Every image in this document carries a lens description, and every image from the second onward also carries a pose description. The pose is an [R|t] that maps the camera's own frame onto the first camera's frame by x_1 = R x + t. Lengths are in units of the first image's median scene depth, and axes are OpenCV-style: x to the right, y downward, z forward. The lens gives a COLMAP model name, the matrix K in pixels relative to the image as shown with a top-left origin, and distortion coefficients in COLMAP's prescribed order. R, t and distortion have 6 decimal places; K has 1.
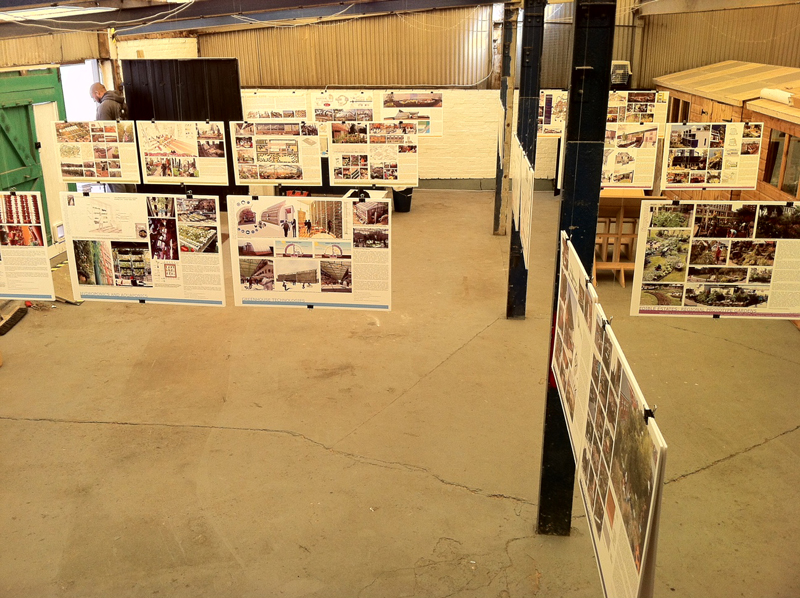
lens RADIAL K [[691.5, 0, 407.7], [0, 691.5, 324.2], [0, 0, 1]] dist [0.018948, -0.067650]
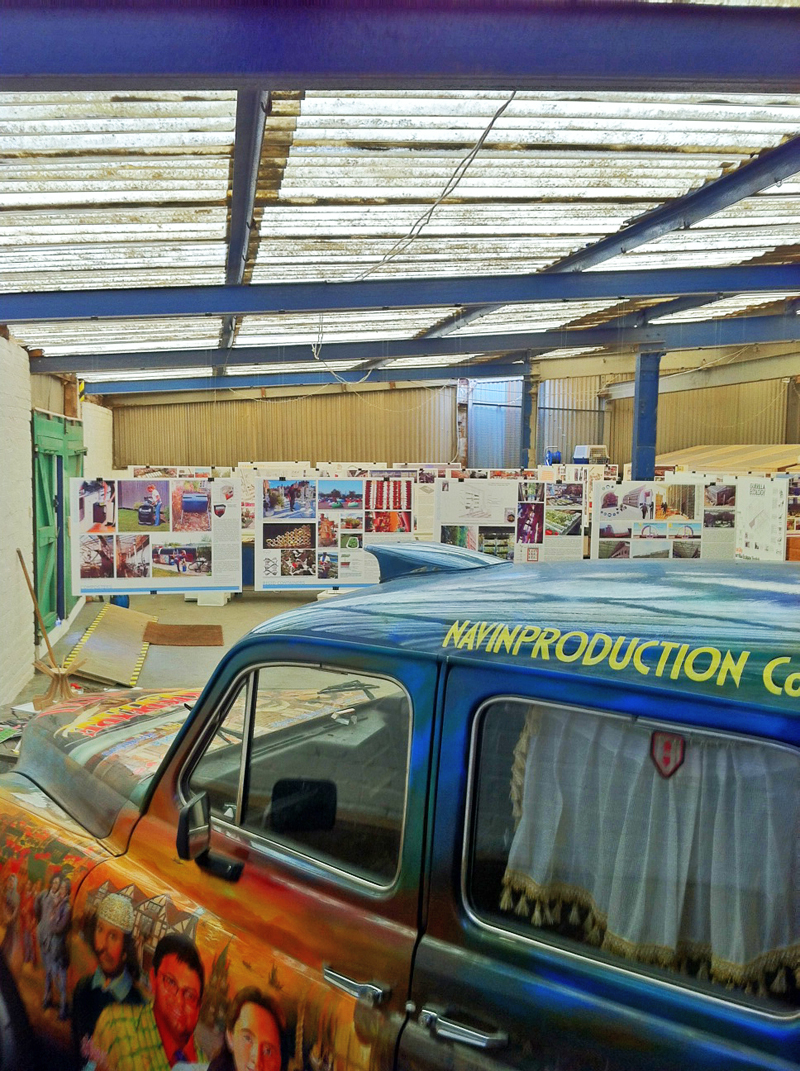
lens RADIAL K [[925.8, 0, 401.3], [0, 925.8, 536.8], [0, 0, 1]] dist [0.018948, -0.067650]
pose [[0.972739, -0.007820, 0.231772, -0.859792], [0.076172, 0.954753, -0.287479, 0.278370], [-0.219037, 0.297296, 0.929321, -0.232458]]
